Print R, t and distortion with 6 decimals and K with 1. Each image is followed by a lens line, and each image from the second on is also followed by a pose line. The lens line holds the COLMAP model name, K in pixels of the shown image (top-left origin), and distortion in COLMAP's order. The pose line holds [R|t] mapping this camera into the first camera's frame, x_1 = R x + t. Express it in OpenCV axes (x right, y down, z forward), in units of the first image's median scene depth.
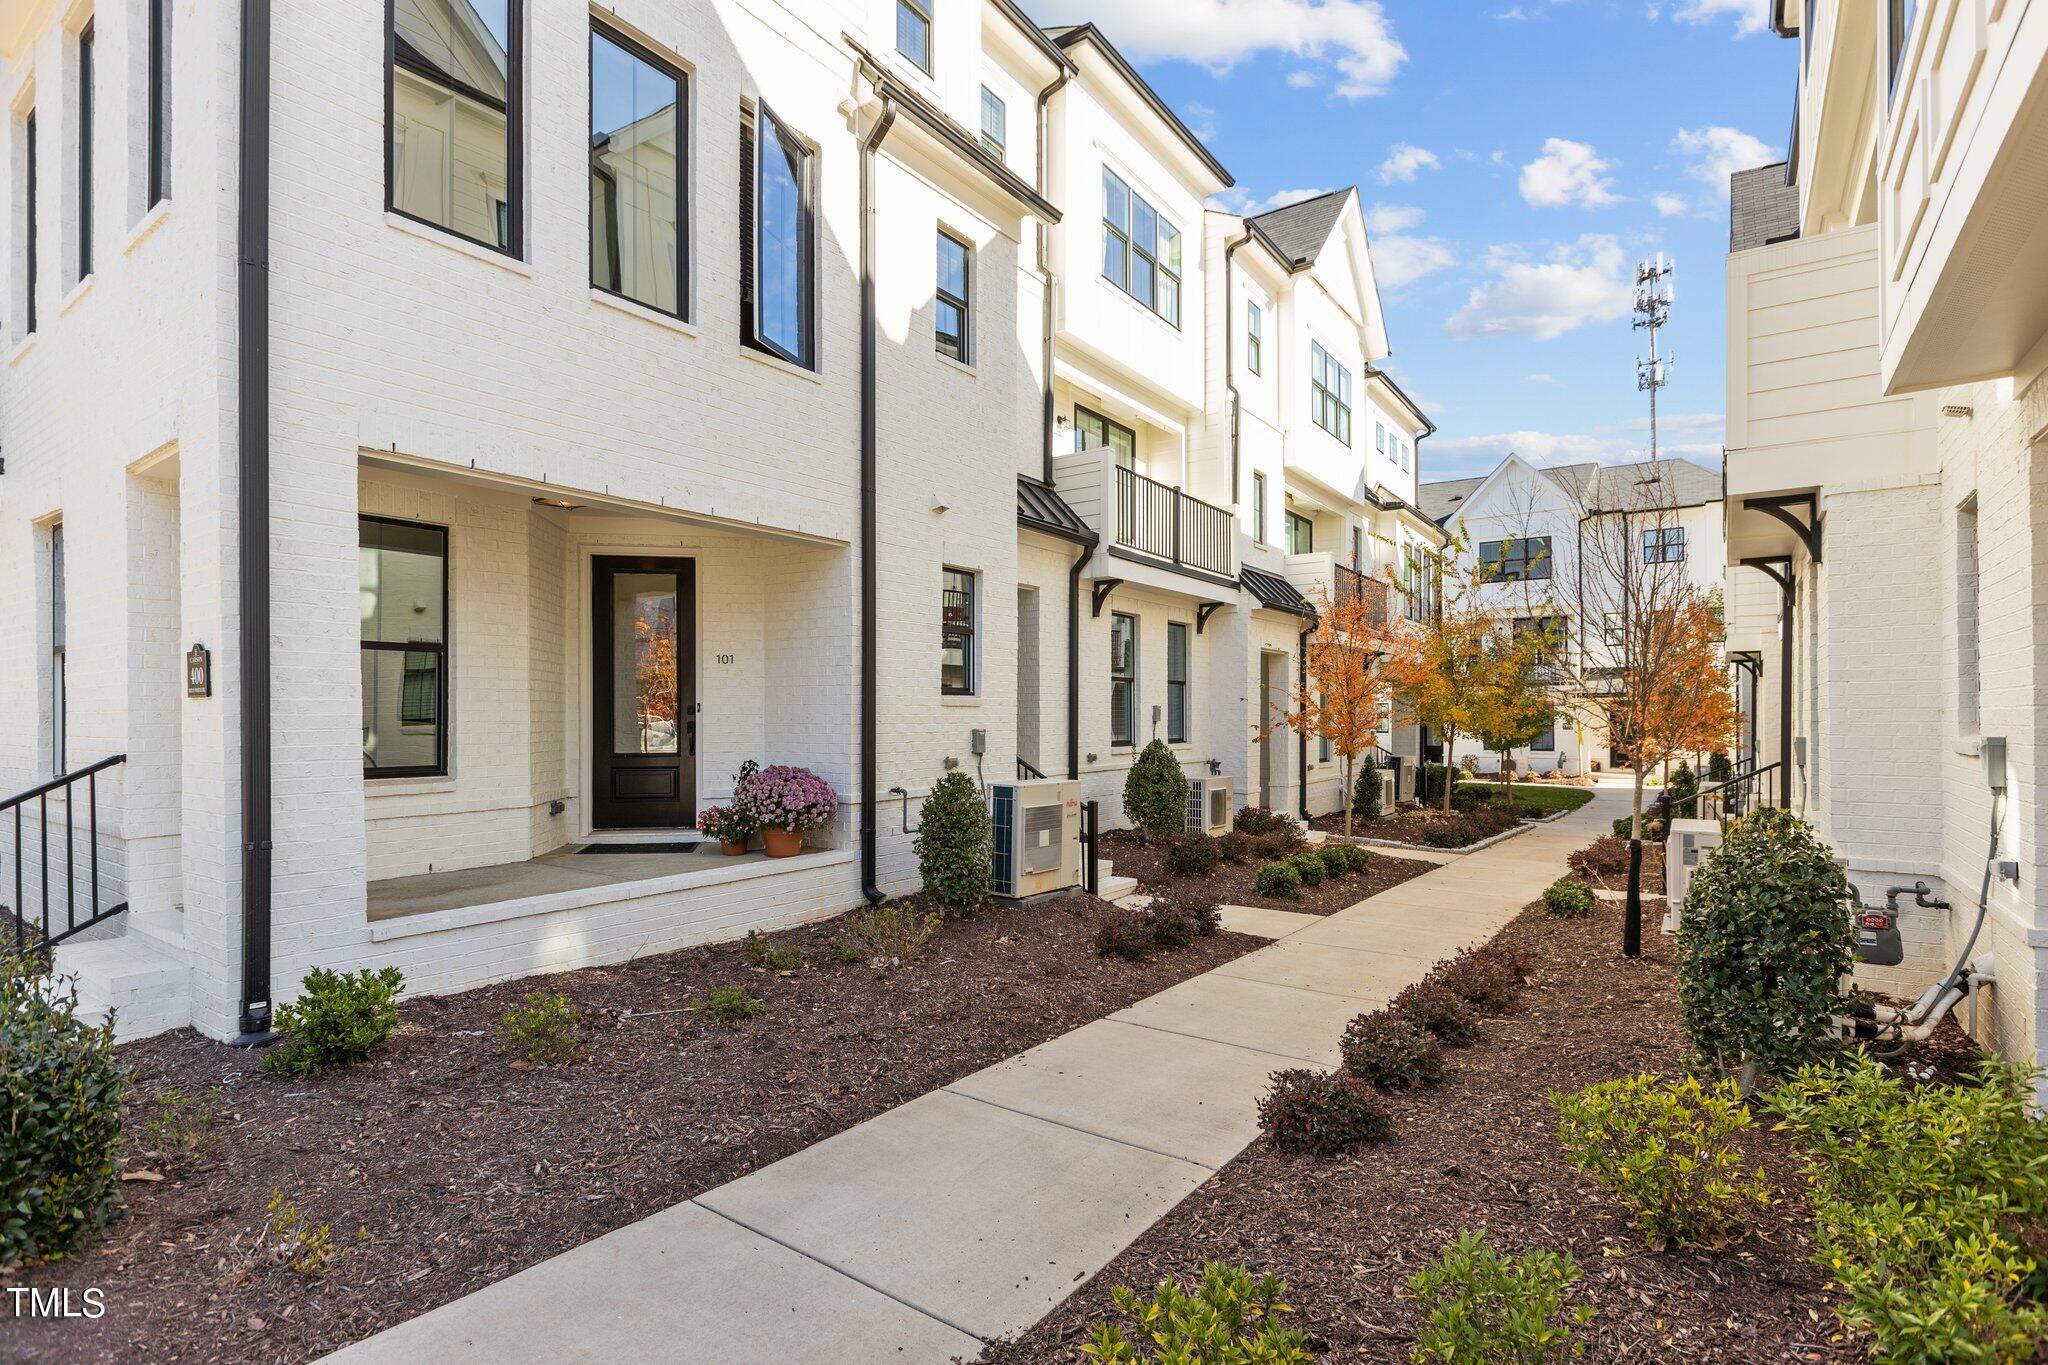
lens RADIAL K [[980.6, 0, 1031.0], [0, 980.6, 710.8], [0, 0, 1]] dist [-0.003039, -0.000026]
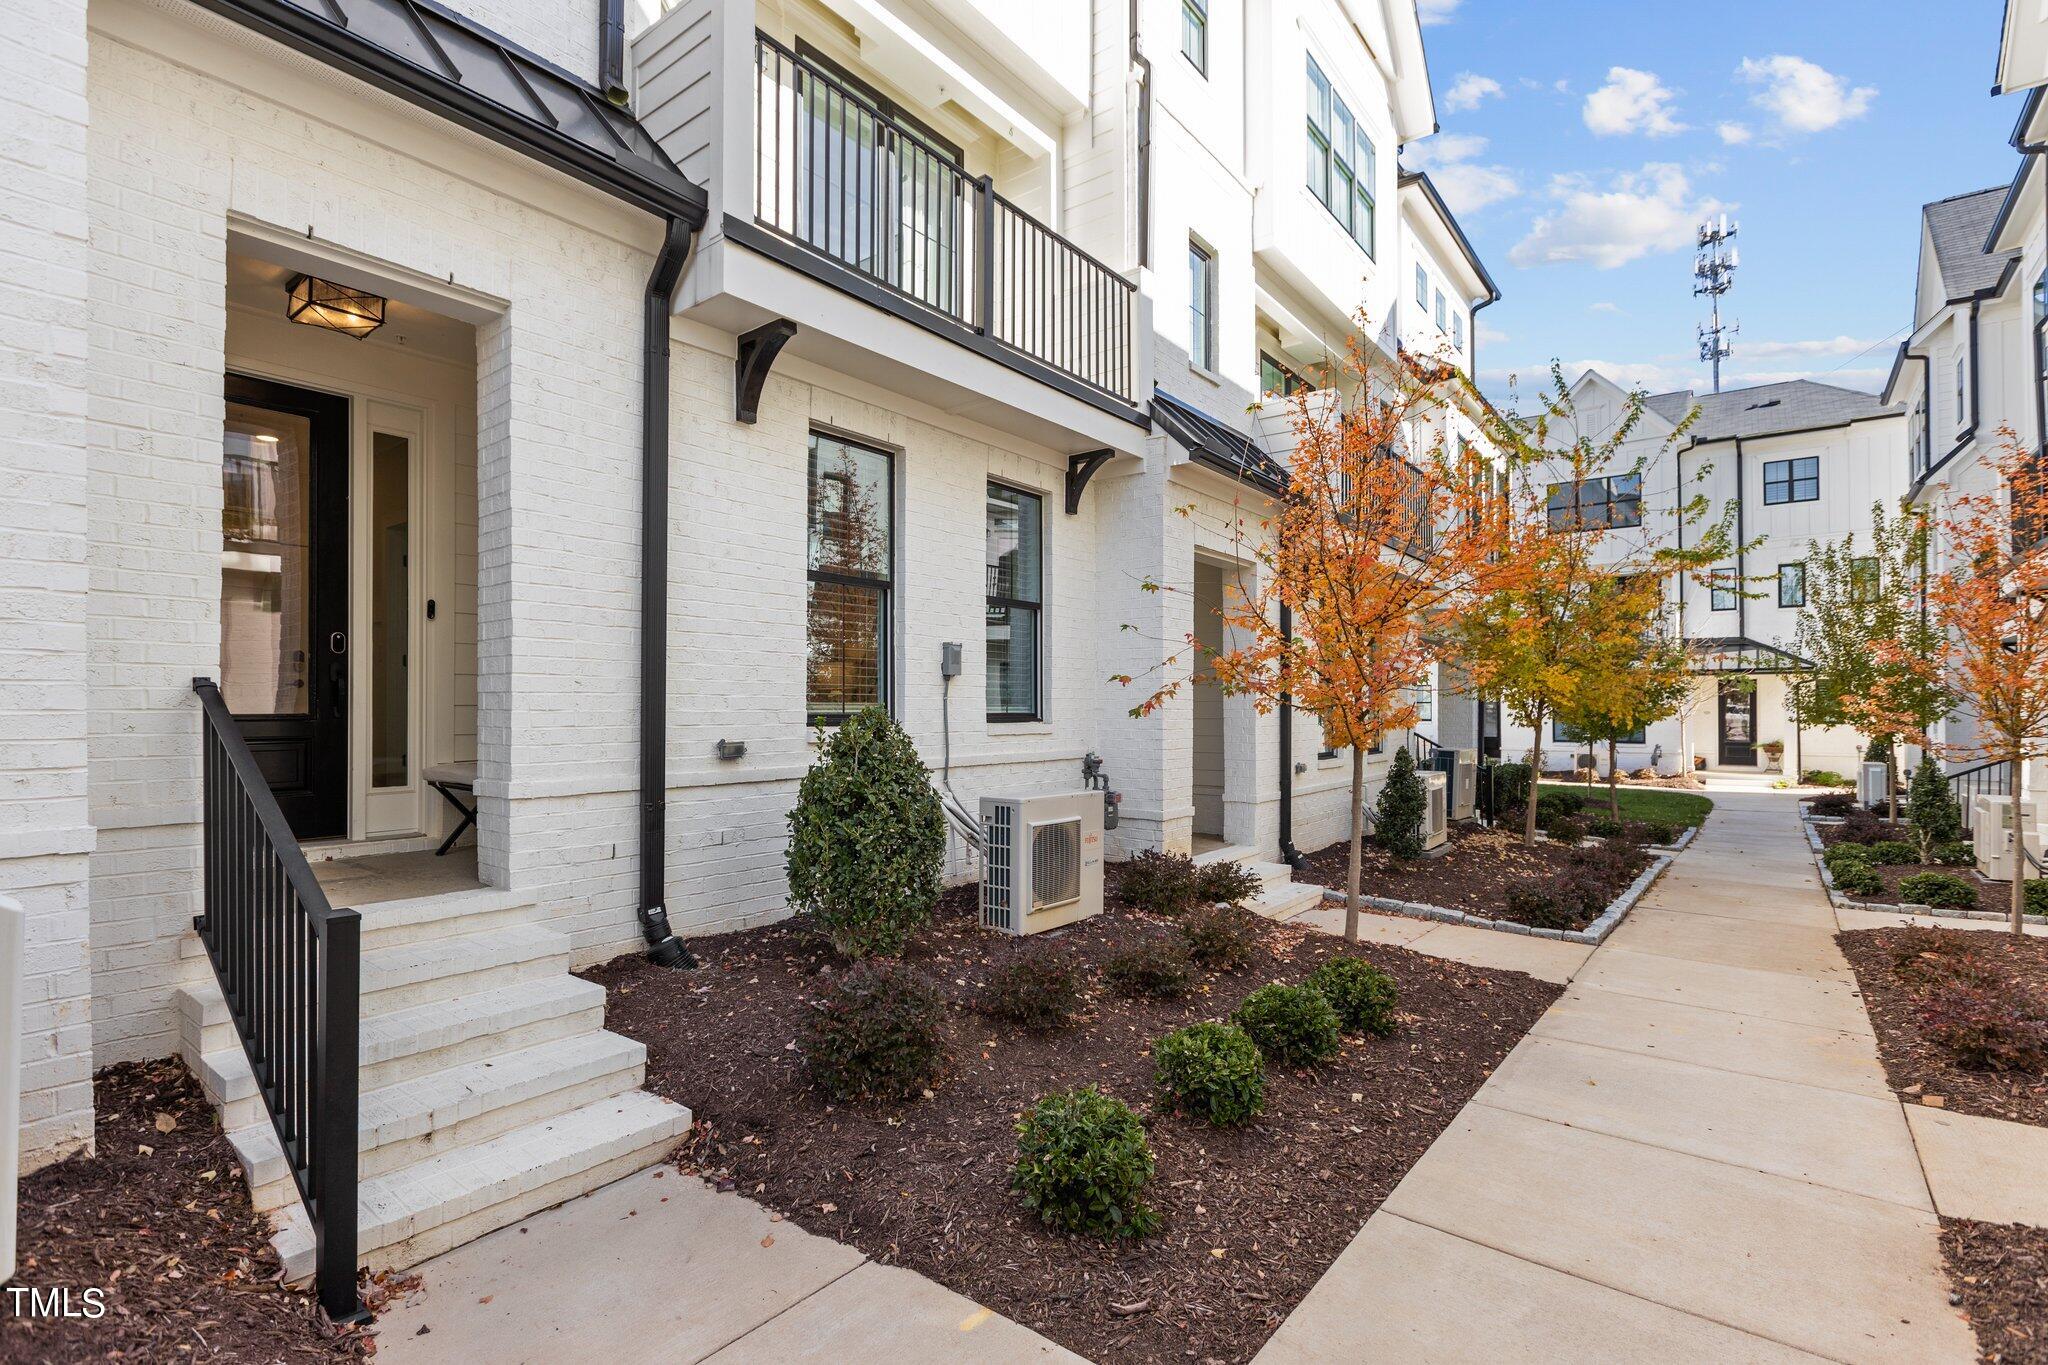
lens RADIAL K [[980.6, 0, 1027.2], [0, 980.6, 700.2], [0, 0, 1]] dist [-0.003039, -0.000026]
pose [[0.999186, -0.000163, -0.040342, 0.152439], [0.000009, 0.999993, -0.003811, 0.020471], [0.040342, 0.003808, 0.999179, 0.429117]]
